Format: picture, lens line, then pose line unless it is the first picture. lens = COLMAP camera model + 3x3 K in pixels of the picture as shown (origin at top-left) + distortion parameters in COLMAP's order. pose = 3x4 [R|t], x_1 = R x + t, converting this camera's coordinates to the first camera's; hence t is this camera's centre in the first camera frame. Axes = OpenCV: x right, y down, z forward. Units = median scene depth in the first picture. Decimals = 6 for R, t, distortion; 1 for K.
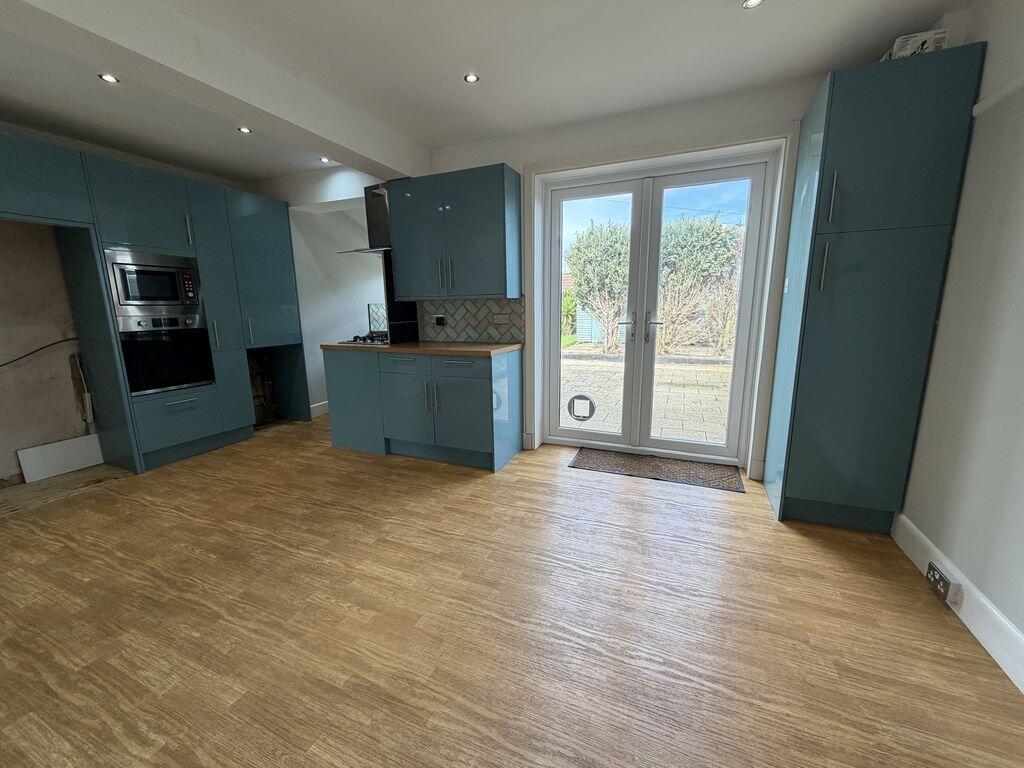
lens RADIAL K [[410.1, 0, 512.0], [0, 410.1, 384.0], [0, 0, 1]] dist [-0.001991, 0.000300]
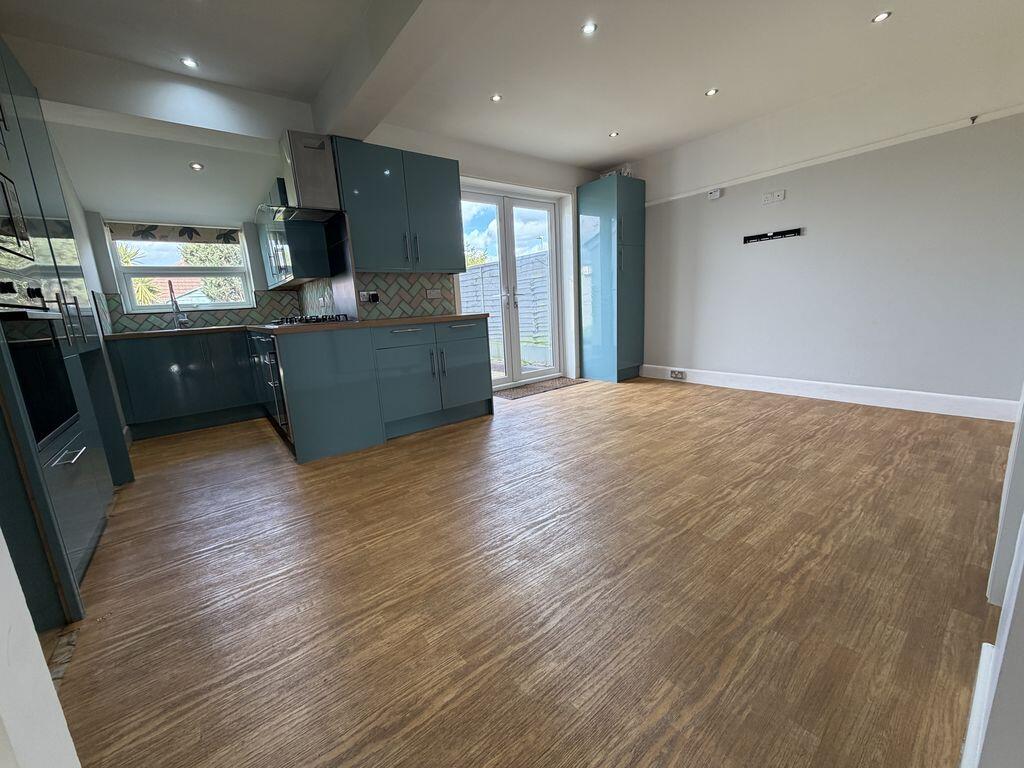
lens RADIAL K [[410.1, 0, 512.0], [0, 410.1, 384.0], [0, 0, 1]] dist [-0.001991, 0.000300]
pose [[0.469077, -0.183178, 0.863952, -1.066967], [0.217563, 0.972073, 0.087978, 0.033158], [-0.855940, 0.146696, 0.495830, 0.338440]]
